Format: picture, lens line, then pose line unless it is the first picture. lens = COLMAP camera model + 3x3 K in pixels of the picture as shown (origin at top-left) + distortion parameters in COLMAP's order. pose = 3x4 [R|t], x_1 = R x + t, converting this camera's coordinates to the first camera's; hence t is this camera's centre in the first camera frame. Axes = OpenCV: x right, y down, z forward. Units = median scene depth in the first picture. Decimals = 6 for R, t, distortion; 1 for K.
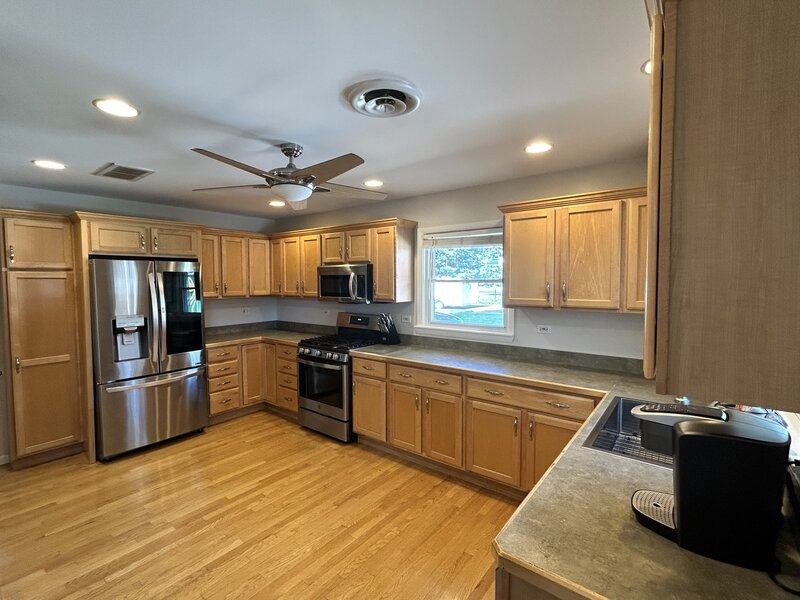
lens RADIAL K [[378.3, 0, 399.0], [0, 378.3, 298.7], [0, 0, 1]] dist [-0.001803, 0.001616]
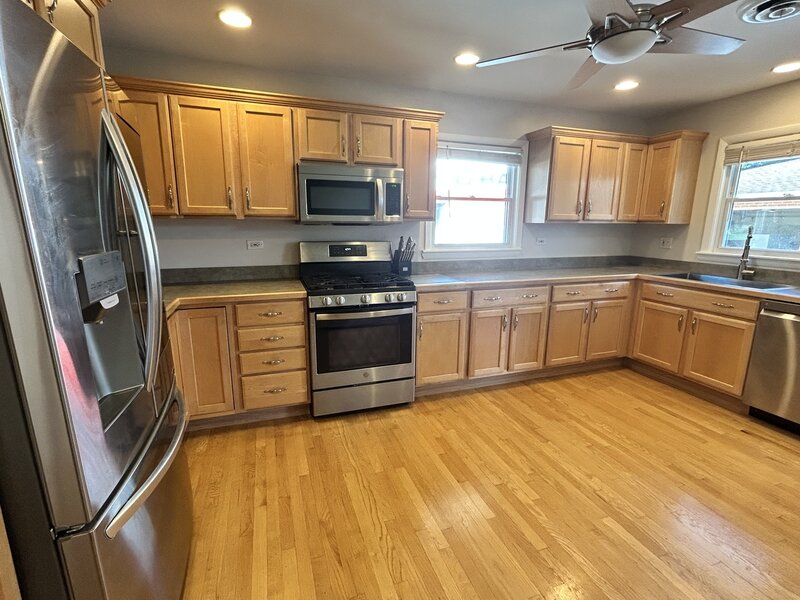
lens RADIAL K [[378.3, 0, 399.0], [0, 378.3, 298.7], [0, 0, 1]] dist [-0.001803, 0.001616]
pose [[0.530234, -0.160853, 0.832453, -0.886321], [0.029311, 0.984729, 0.171607, 0.037457], [-0.847344, -0.066592, 0.526852, 0.715312]]
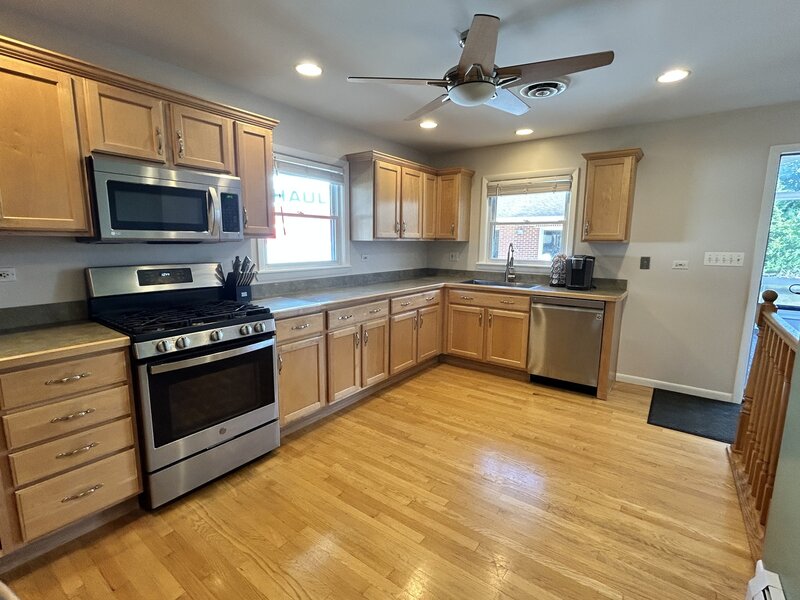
lens RADIAL K [[378.3, 0, 399.0], [0, 378.3, 298.7], [0, 0, 1]] dist [-0.001803, 0.001616]
pose [[-0.037798, -0.148139, 0.988244, -0.888815], [0.038386, 0.988005, 0.149572, 0.028004], [-0.998548, 0.043588, -0.031658, 0.909596]]
